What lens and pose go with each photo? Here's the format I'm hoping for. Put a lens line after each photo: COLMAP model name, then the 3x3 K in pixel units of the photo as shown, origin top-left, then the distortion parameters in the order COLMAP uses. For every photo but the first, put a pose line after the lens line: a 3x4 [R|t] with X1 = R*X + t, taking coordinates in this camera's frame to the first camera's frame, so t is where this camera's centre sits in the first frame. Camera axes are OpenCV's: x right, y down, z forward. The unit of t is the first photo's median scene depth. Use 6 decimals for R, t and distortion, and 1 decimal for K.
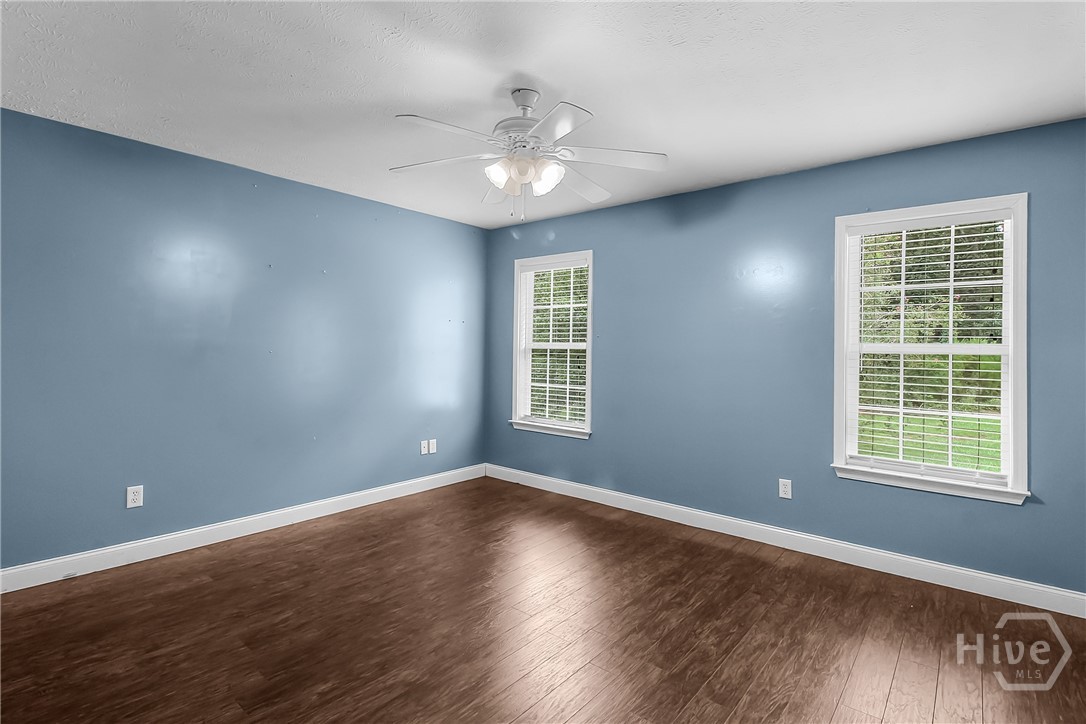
lens RADIAL K [[517.5, 0, 549.9], [0, 517.5, 344.1], [0, 0, 1]] dist [-0.004089, -0.011625]
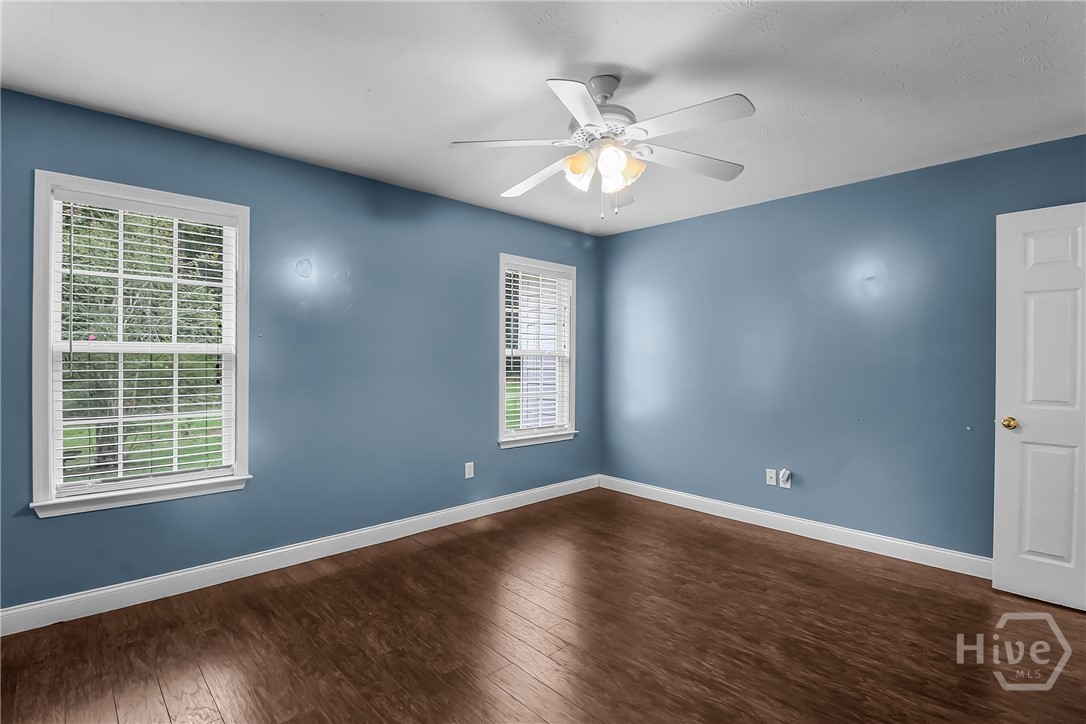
lens RADIAL K [[514.2, 0, 539.8], [0, 514.2, 372.7], [0, 0, 1]] dist [-0.001858, -0.015508]
pose [[0.128862, -0.045655, 0.990611, -0.675600], [-0.013208, 0.998772, 0.047749, -0.002642], [-0.991575, -0.019237, 0.128101, 0.684332]]
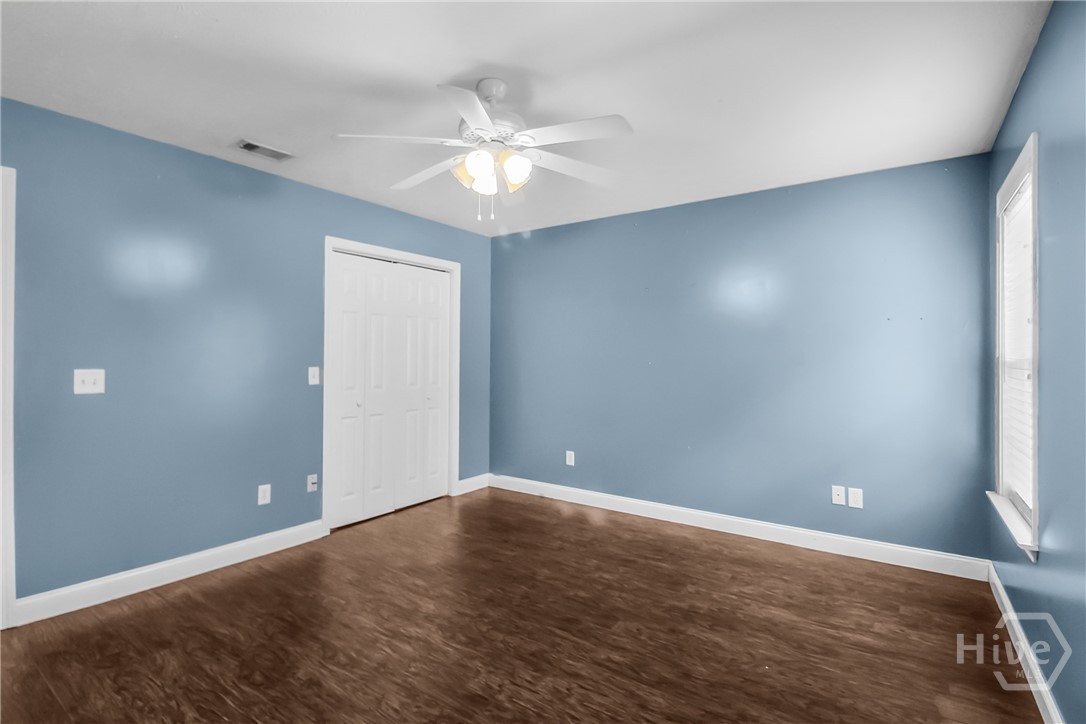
lens RADIAL K [[514.2, 0, 539.8], [0, 514.2, 372.7], [0, 0, 1]] dist [-0.001858, -0.015508]
pose [[0.068559, 0.013390, -0.997557, 0.603751], [0.002613, 0.999904, 0.013601, 0.020482], [0.997644, -0.003539, 0.068517, 0.703667]]
